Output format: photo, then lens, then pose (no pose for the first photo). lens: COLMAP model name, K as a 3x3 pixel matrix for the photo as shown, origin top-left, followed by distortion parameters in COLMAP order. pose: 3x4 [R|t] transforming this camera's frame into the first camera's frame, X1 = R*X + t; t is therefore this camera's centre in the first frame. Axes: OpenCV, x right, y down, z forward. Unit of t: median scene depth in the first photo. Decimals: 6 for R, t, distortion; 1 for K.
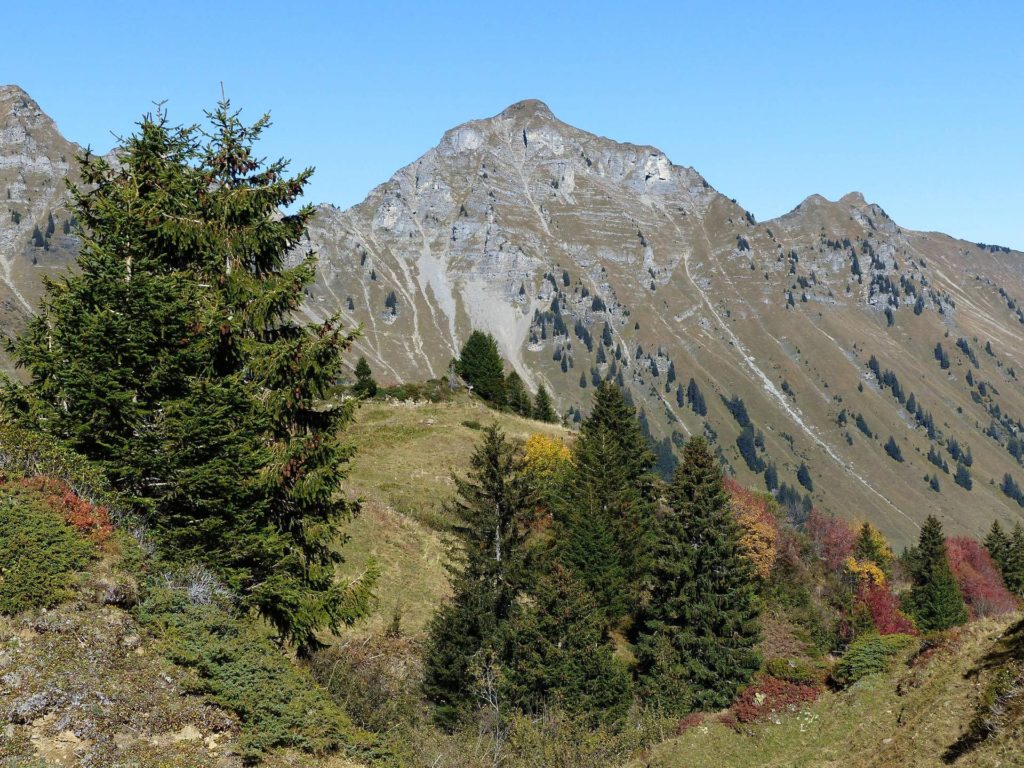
lens RADIAL K [[1866.6, 0, 515.1], [0, 1866.6, 385.3], [0, 0, 1]] dist [-0.027039, 0.000000]
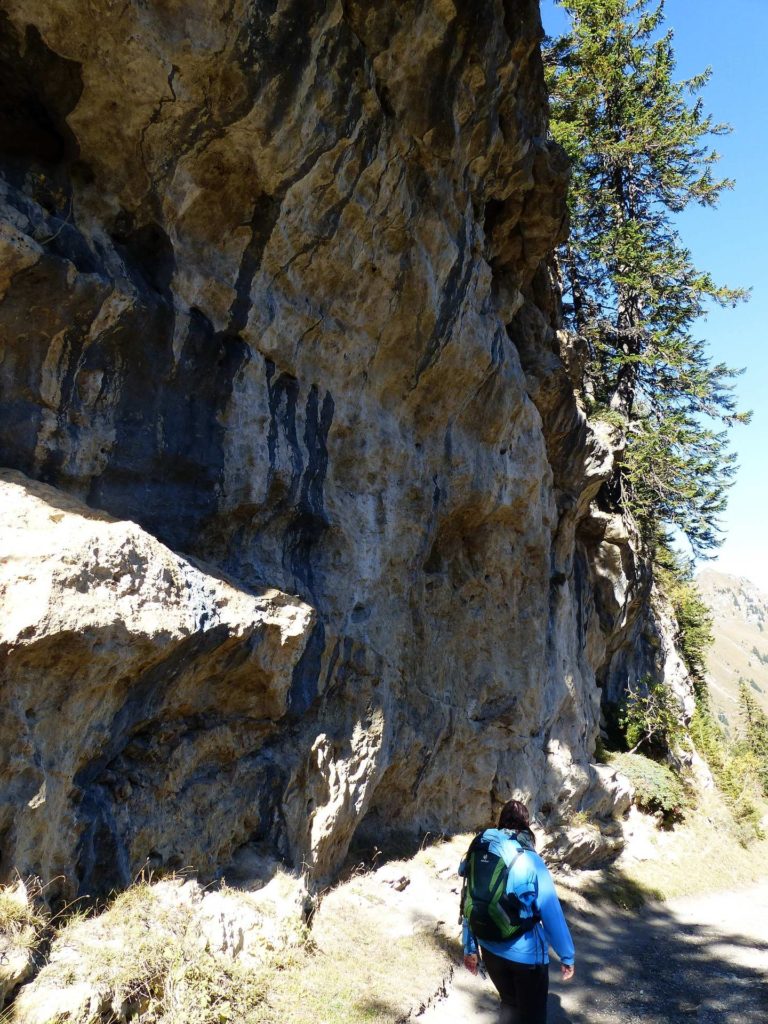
lens RADIAL K [[758.0, 0, 384.6], [0, 758.0, 512.4], [0, 0, 1]] dist [-0.034299, 0.001028]
pose [[0.964424, -0.116438, -0.237336, 0.039916], [0.053918, 0.965542, -0.254599, 0.023842], [0.258802, 0.232745, 0.937471, 0.224166]]
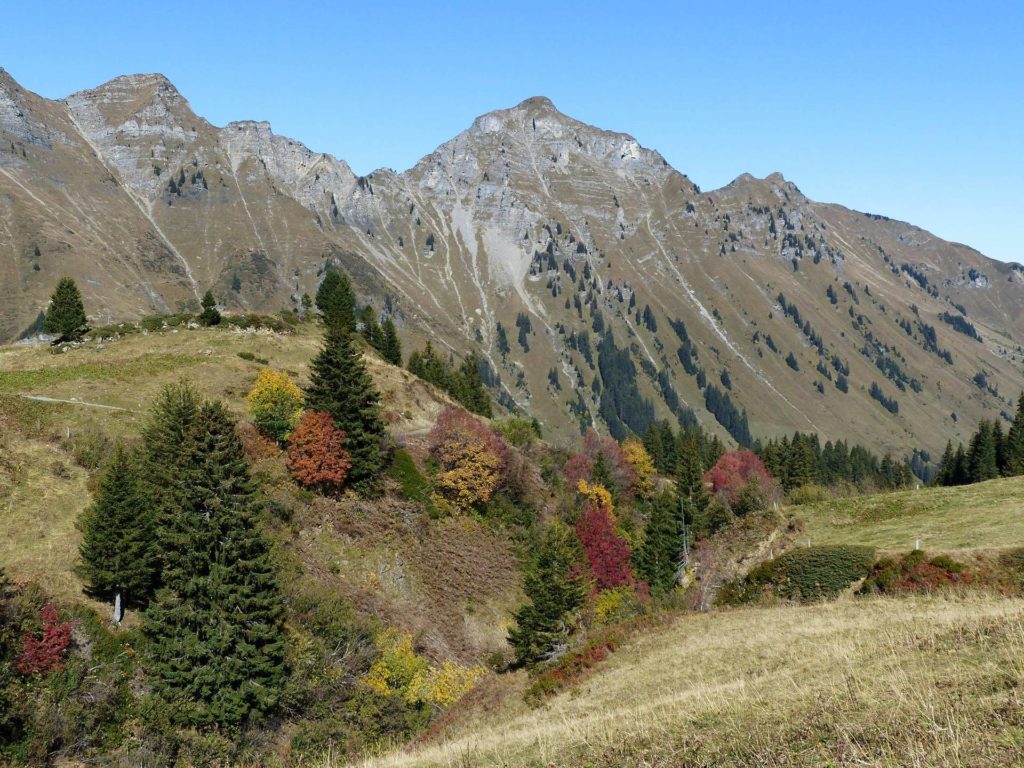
lens RADIAL K [[1335.8, 0, 516.5], [0, 1335.8, 387.5], [0, 0, 1]] dist [-0.031404, 0.000000]
pose [[0.999337, 0.034544, -0.011527, 0.011289], [-0.033757, 0.997467, 0.062618, -0.001216], [0.013660, -0.062187, 0.997971, 0.013649]]
